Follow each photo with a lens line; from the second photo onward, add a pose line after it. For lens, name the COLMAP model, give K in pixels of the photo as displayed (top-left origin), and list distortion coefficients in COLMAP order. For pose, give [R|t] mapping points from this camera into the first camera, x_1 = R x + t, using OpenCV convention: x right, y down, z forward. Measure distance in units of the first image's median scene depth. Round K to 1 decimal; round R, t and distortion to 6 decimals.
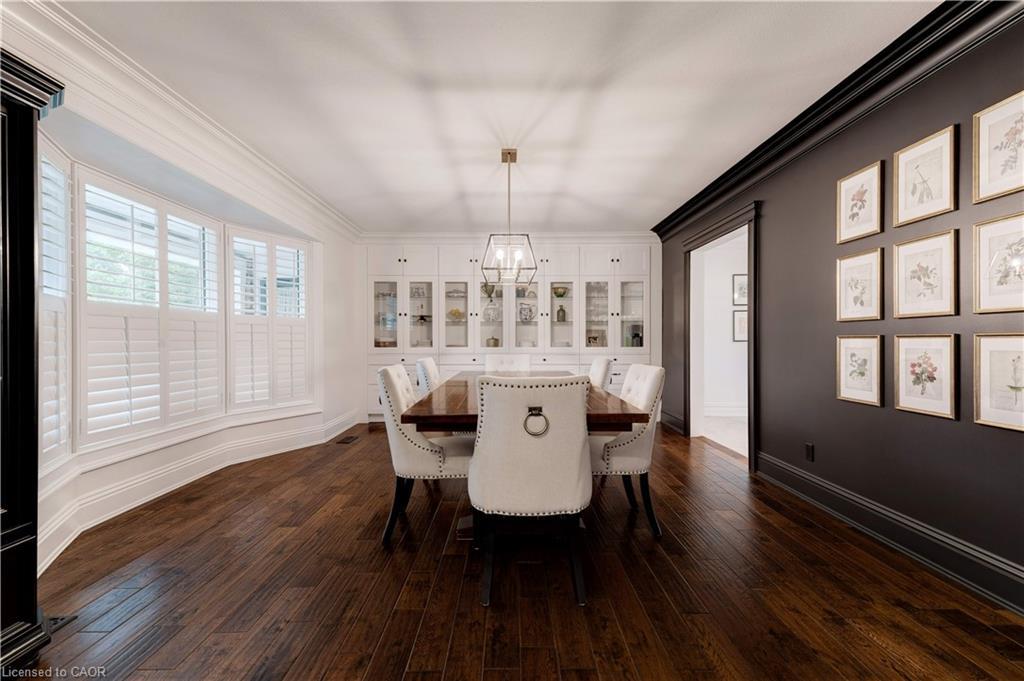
lens RADIAL K [[445.4, 0, 512.5], [0, 445.4, 339.9], [0, 0, 1]] dist [0.043597, -0.006899]
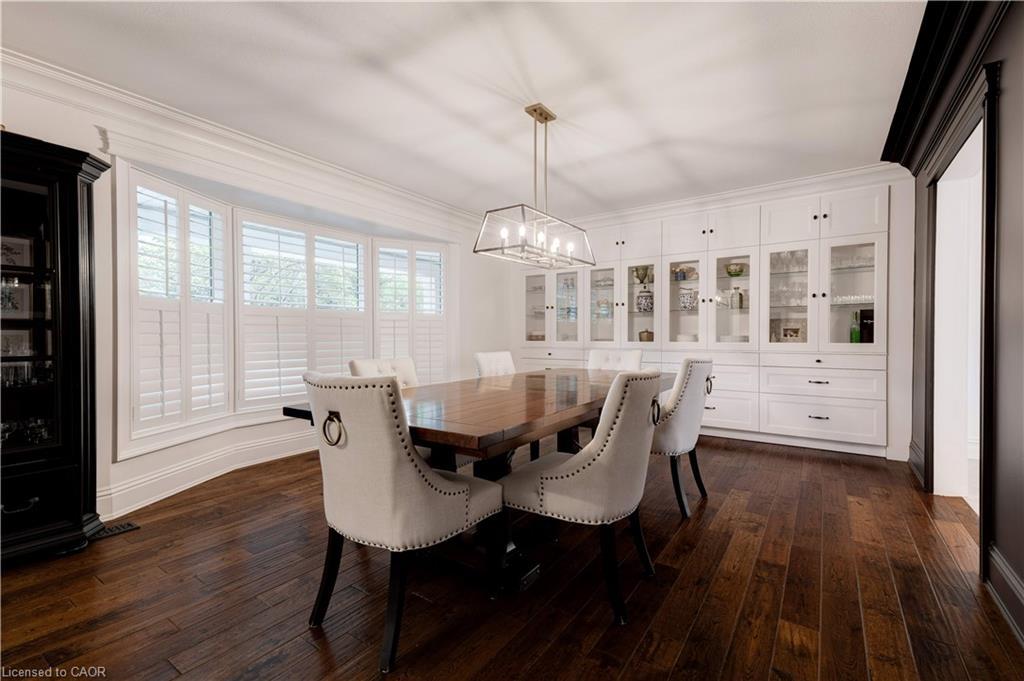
lens RADIAL K [[445.4, 0, 511.6], [0, 445.4, 339.2], [0, 0, 1]] dist [0.043597, -0.006899]
pose [[0.819589, 0.004345, -0.572936, 0.314525], [0.001672, 0.999949, 0.009976, 0.003317], [0.572950, -0.009134, 0.819540, 0.198387]]
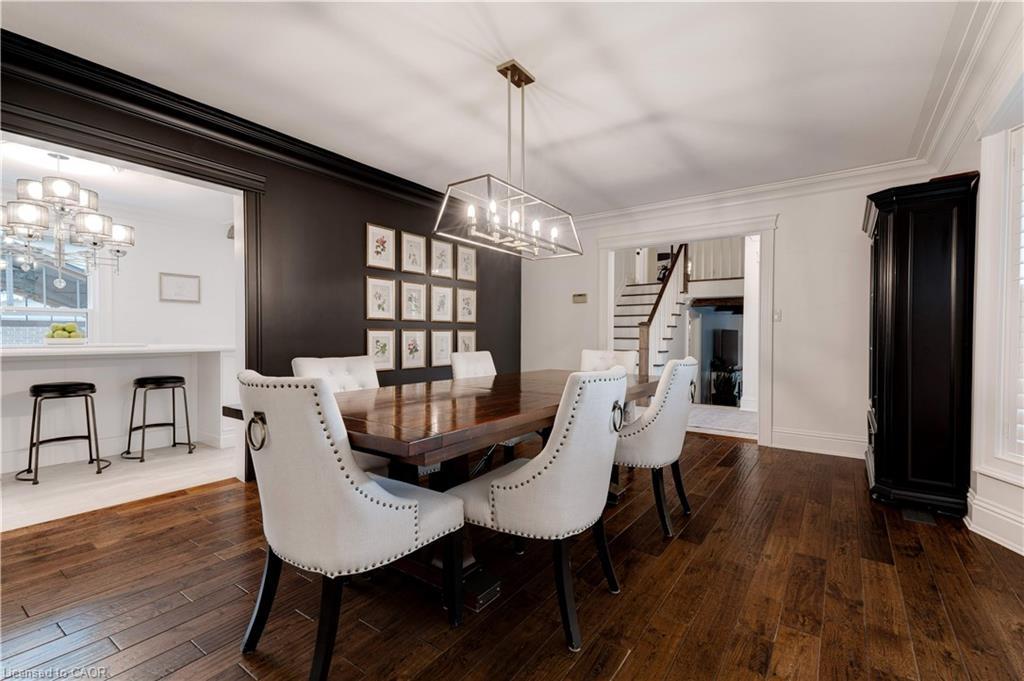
lens RADIAL K [[445.4, 0, 511.7], [0, 445.4, 339.8], [0, 0, 1]] dist [0.043597, -0.006899]
pose [[-0.805134, -0.009660, 0.593014, -0.315680], [-0.003226, 0.999924, 0.011909, 0.004661], [-0.593084, 0.007676, -0.805104, 1.153004]]
